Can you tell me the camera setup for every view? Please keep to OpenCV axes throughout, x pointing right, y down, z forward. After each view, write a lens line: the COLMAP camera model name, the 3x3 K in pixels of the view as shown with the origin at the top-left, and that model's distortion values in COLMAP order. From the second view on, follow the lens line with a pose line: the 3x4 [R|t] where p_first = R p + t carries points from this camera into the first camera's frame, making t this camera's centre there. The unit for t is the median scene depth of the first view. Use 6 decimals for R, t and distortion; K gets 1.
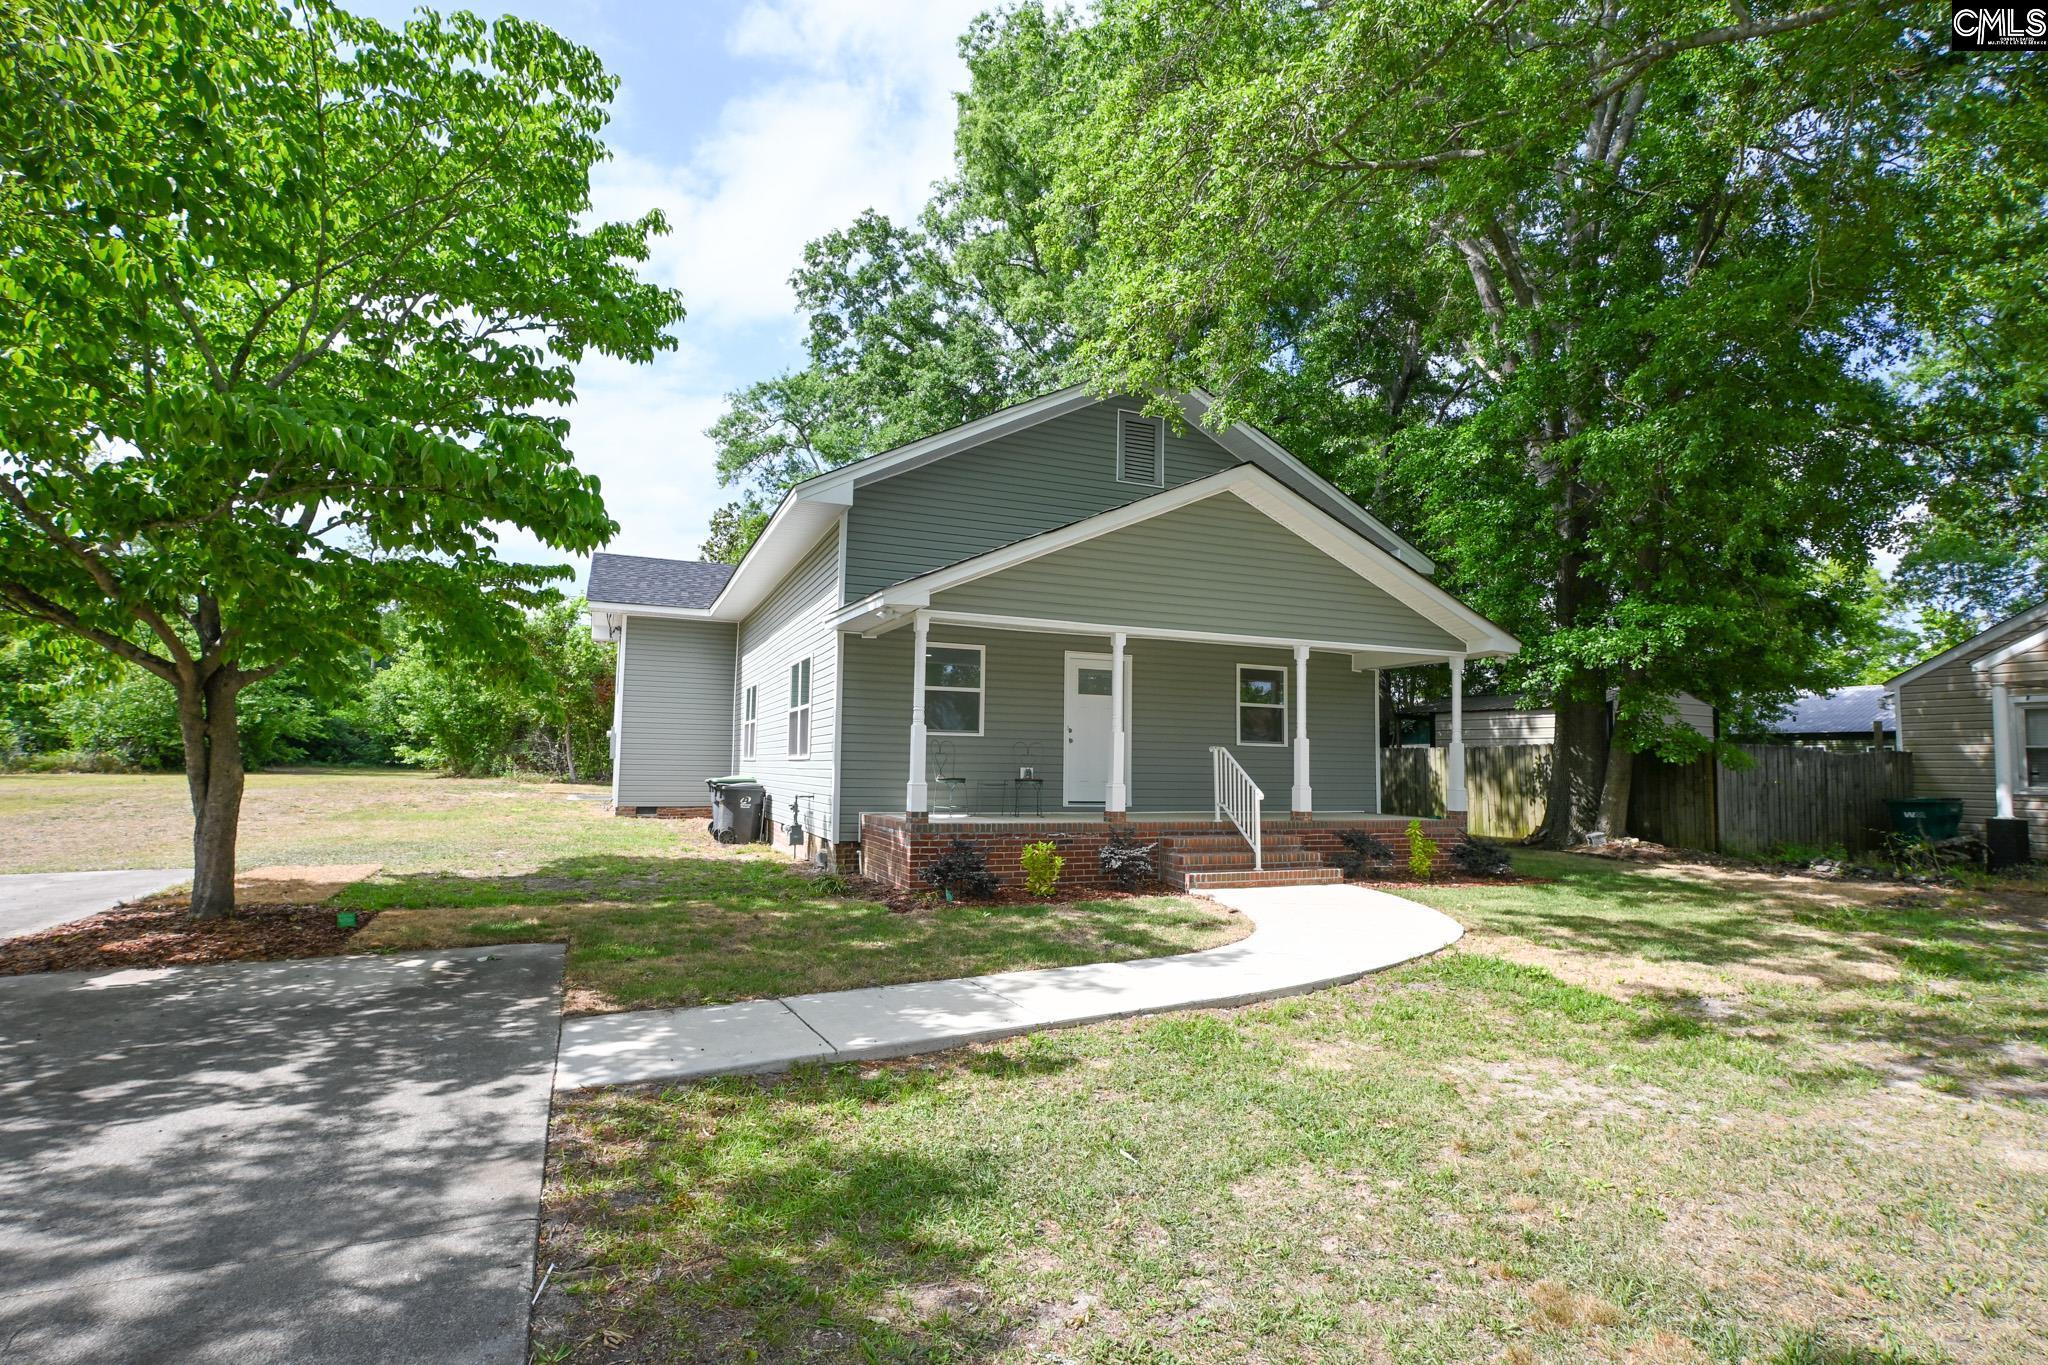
lens RADIAL K [[1016.3, 0, 1028.4], [0, 1016.3, 682.4], [0, 0, 1]] dist [-0.000664, 0.001046]
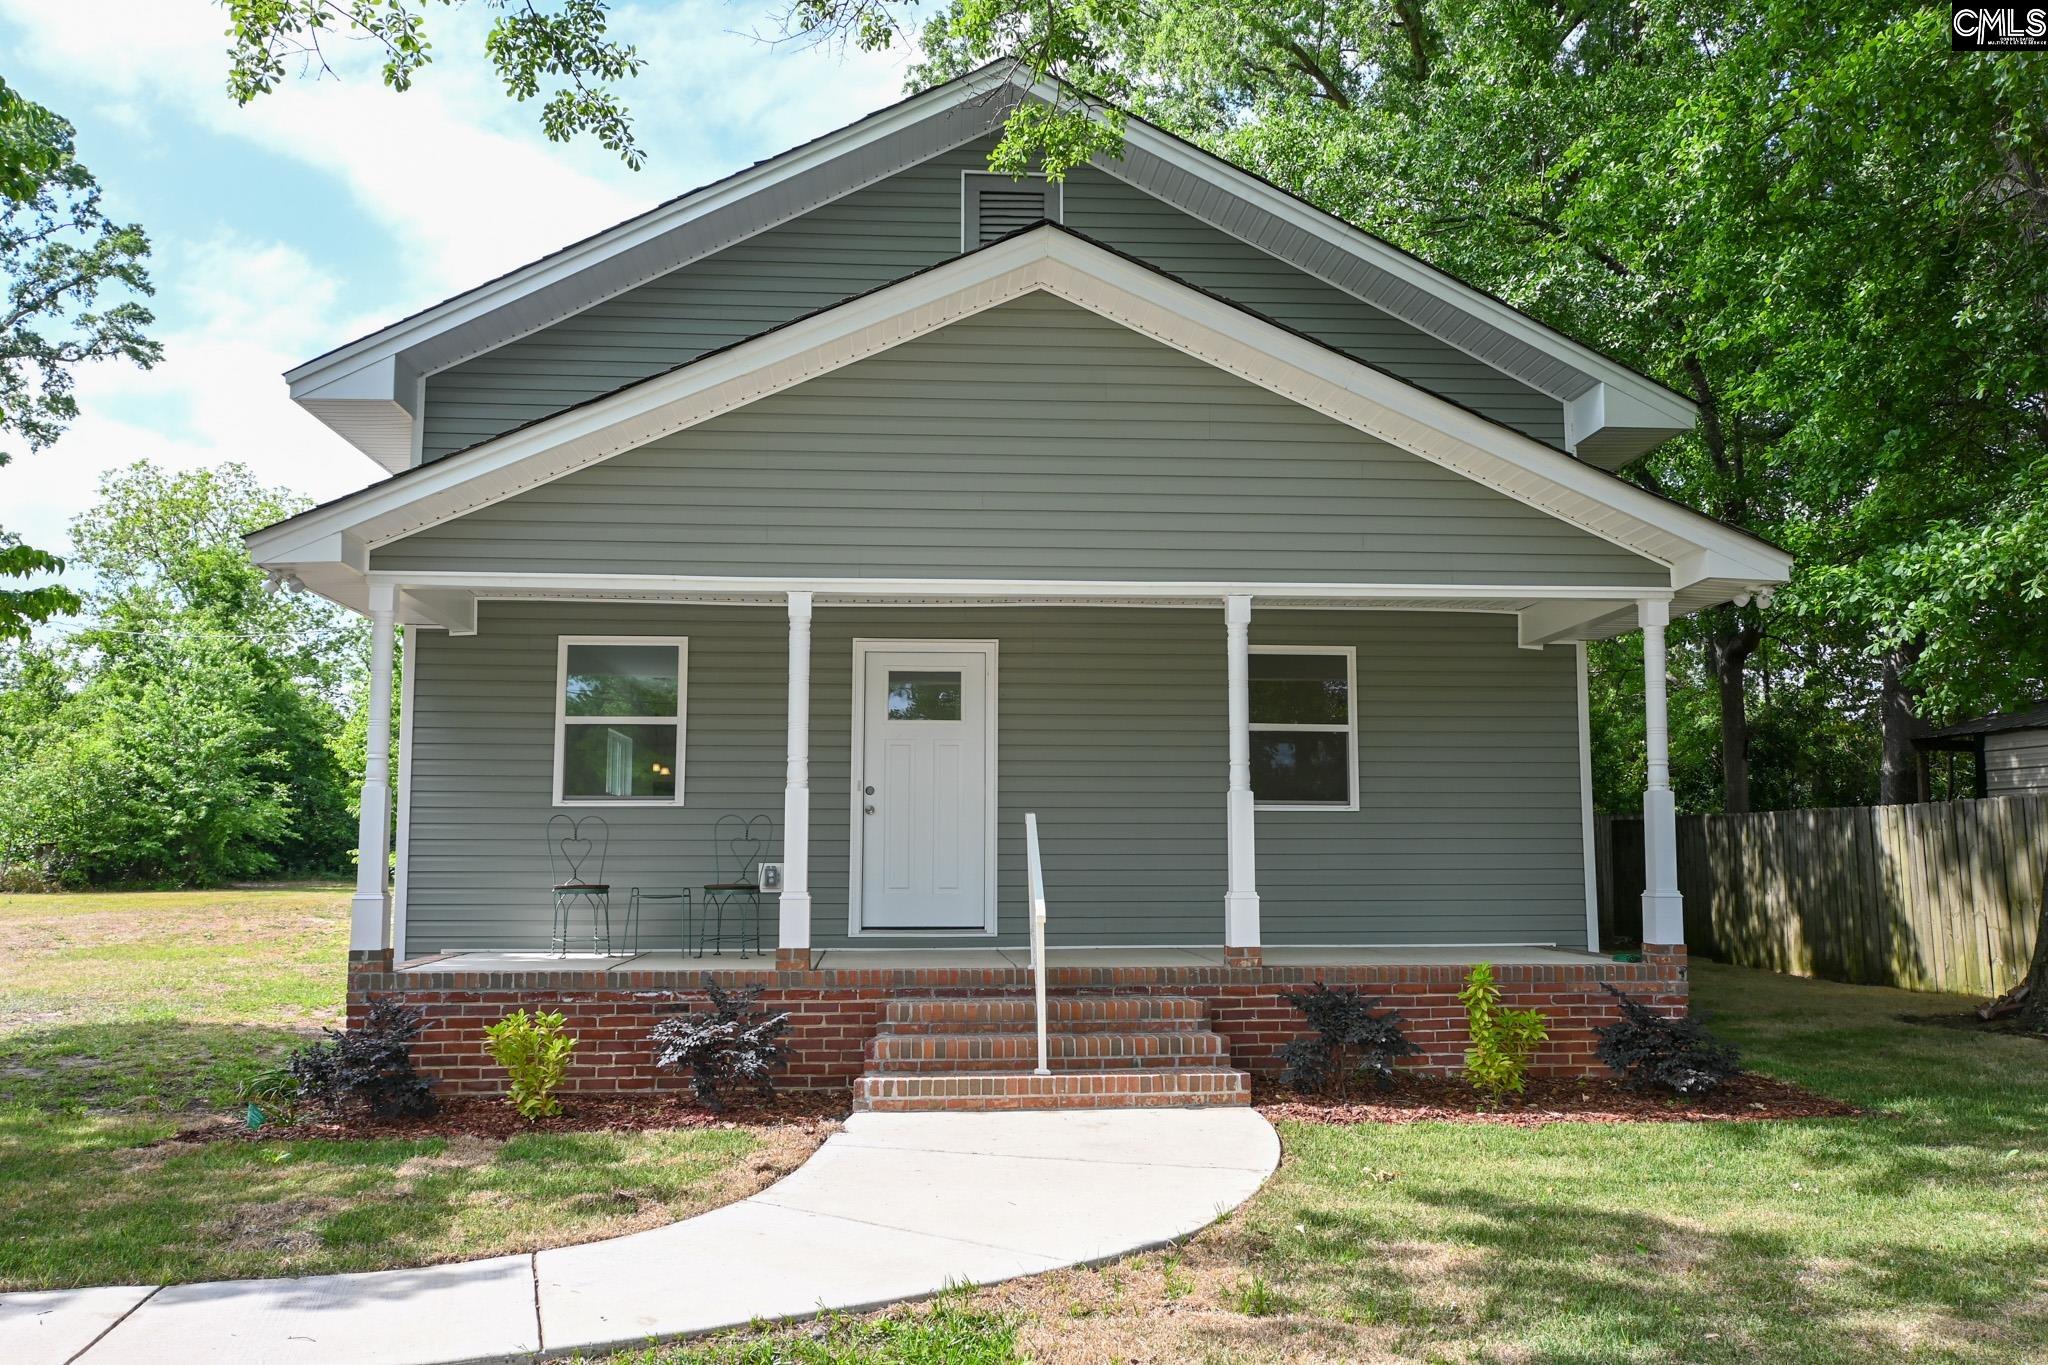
lens RADIAL K [[1700.3, 0, 1024.0], [0, 1700.3, 682.5], [0, 0, 1]] dist [-0.000733, 0.065656]
pose [[0.944225, -0.051538, -0.325243, 0.359318], [0.043381, 0.998537, -0.032286, 0.021446], [0.326431, 0.016376, 0.945079, 0.184083]]
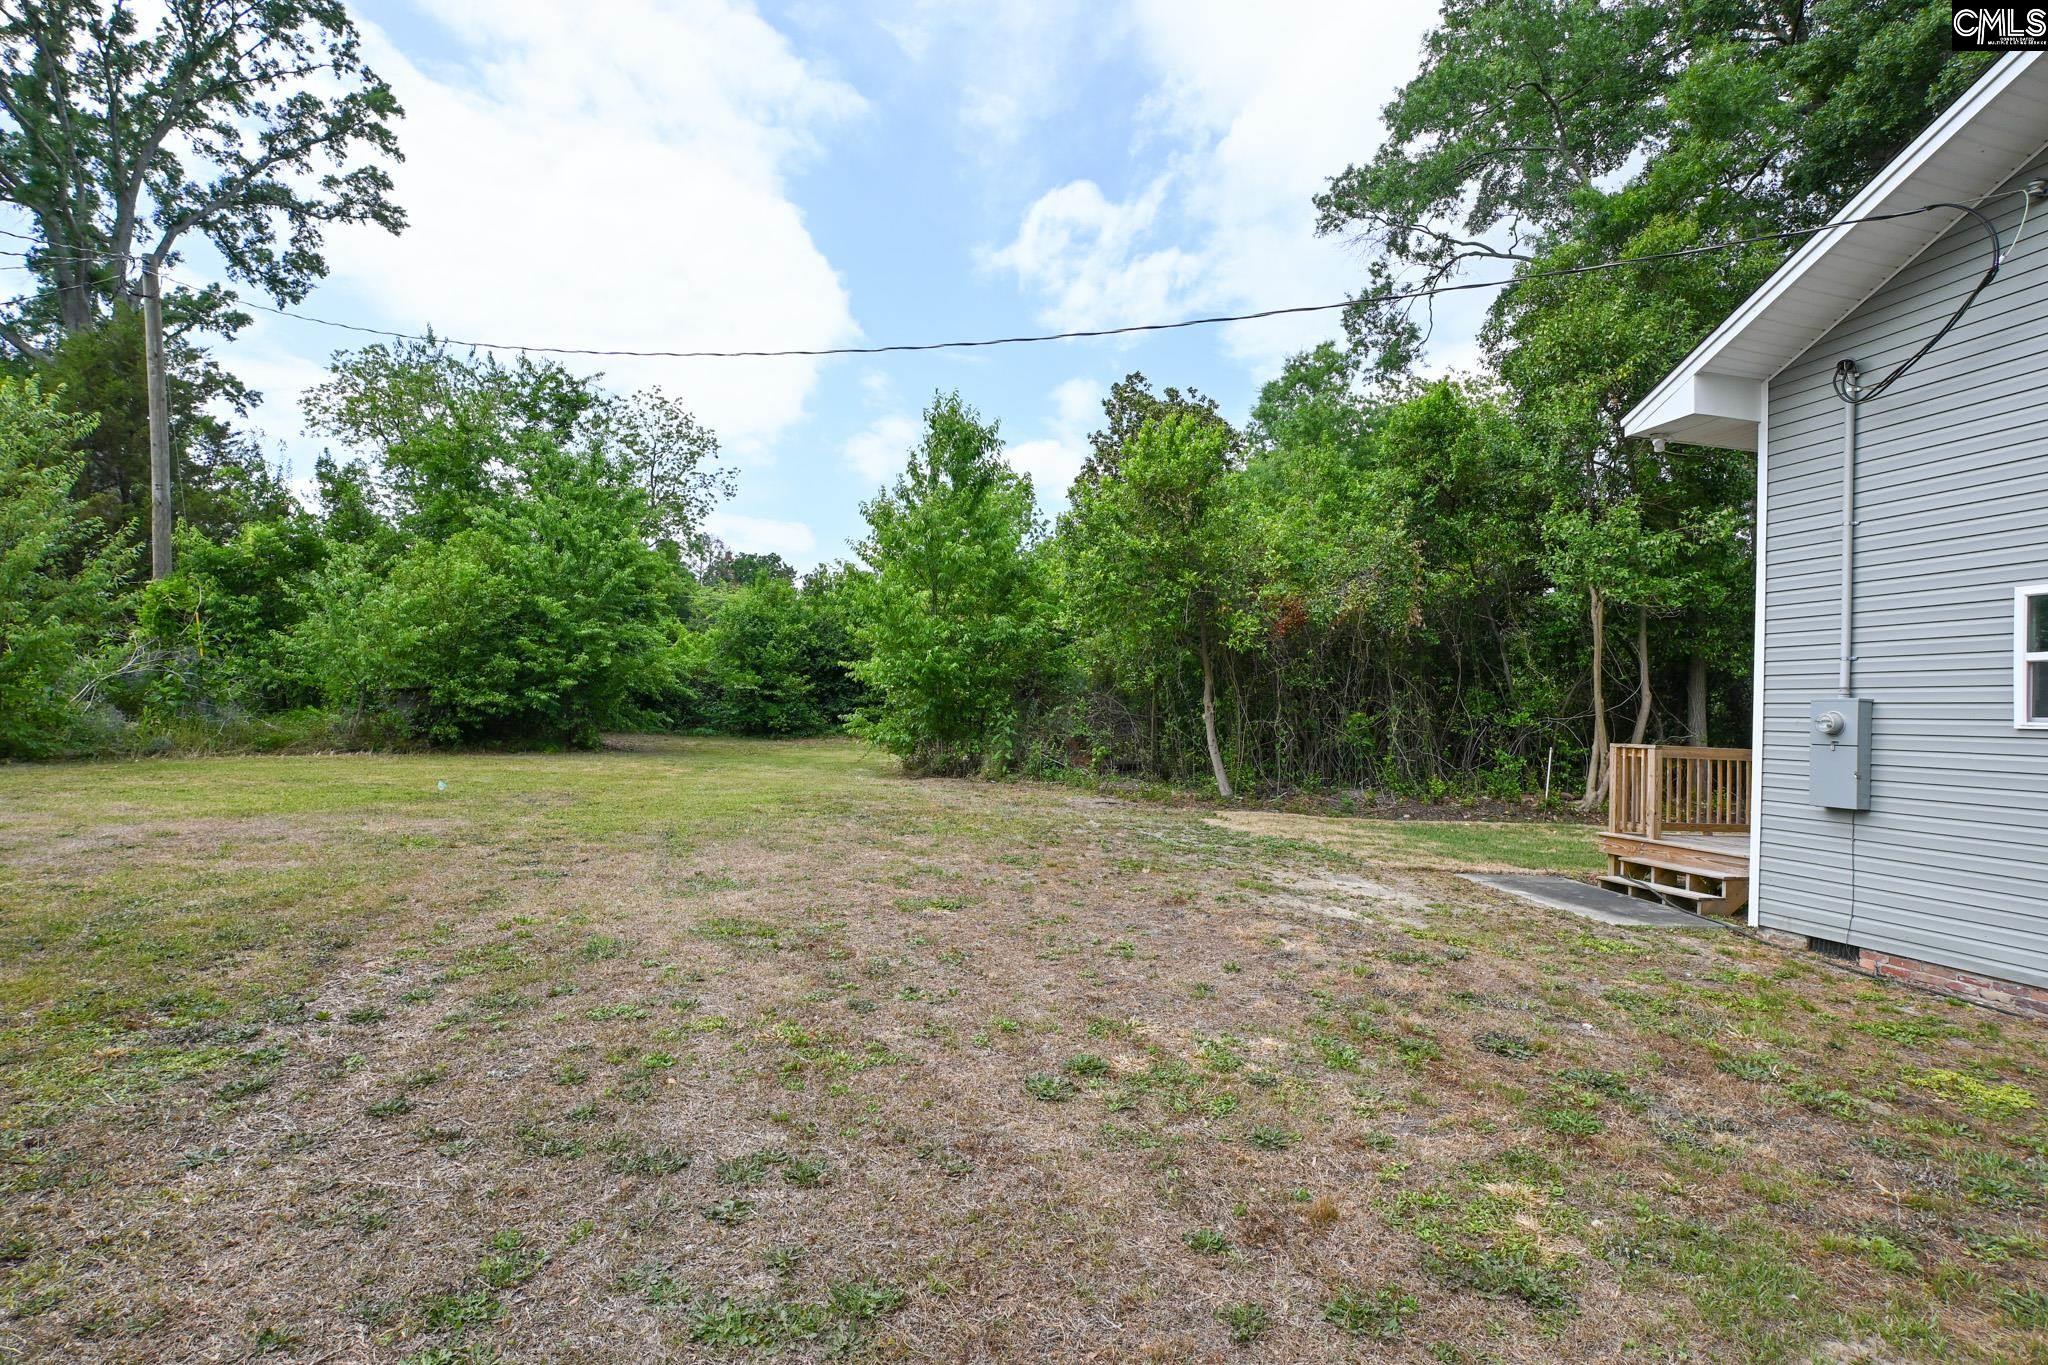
lens RADIAL K [[1073.8, 0, 1020.0], [0, 1073.8, 694.6], [0, 0, 1]] dist [0.010346, 0.000584]
pose [[0.978236, 0.011229, -0.207192, -0.987536], [-0.001806, 0.998957, 0.045616, 0.066143], [0.207488, -0.044249, 0.977236, 1.114046]]
